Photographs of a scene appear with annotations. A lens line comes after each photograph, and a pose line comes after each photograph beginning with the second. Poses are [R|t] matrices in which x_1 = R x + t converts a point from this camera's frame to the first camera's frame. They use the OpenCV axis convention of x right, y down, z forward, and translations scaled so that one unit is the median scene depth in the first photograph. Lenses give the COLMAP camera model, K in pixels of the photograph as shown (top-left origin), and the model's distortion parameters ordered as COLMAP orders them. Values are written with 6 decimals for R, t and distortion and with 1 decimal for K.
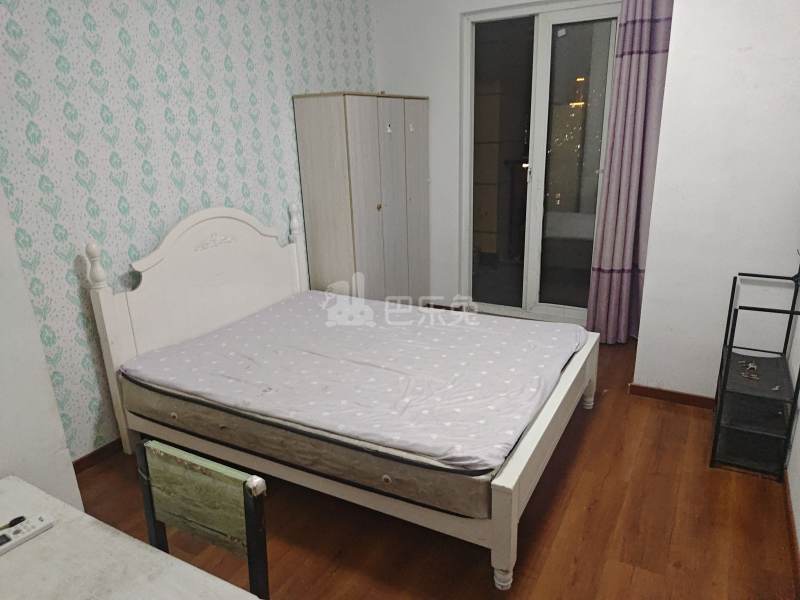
lens RADIAL K [[551.3, 0, 398.9], [0, 551.3, 300.2], [0, 0, 1]] dist [0.024528, -0.019308]
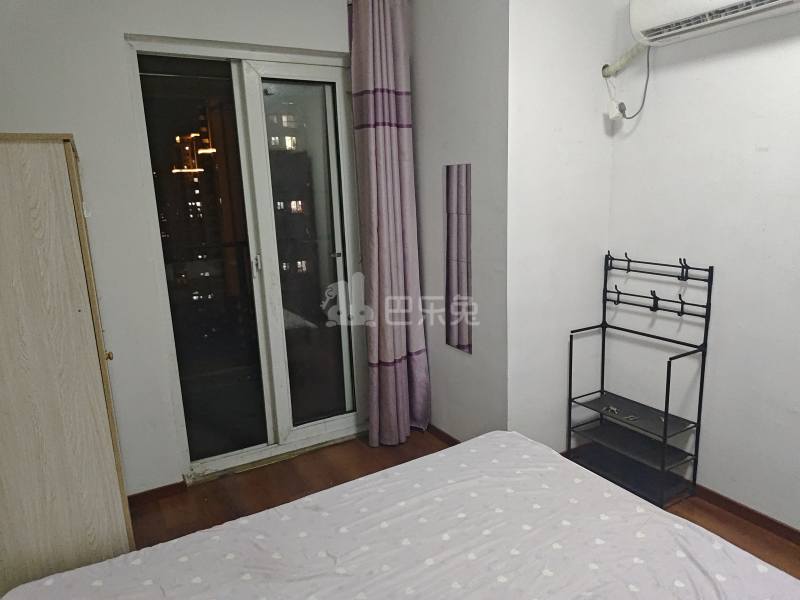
lens RADIAL K [[551.3, 0, 399.2], [0, 551.3, 304.5], [0, 0, 1]] dist [0.024528, -0.019308]
pose [[0.509977, -0.166134, 0.843992, -0.336471], [0.274764, 0.961232, 0.023187, -0.158173], [-0.815125, 0.220074, 0.535854, 0.502732]]
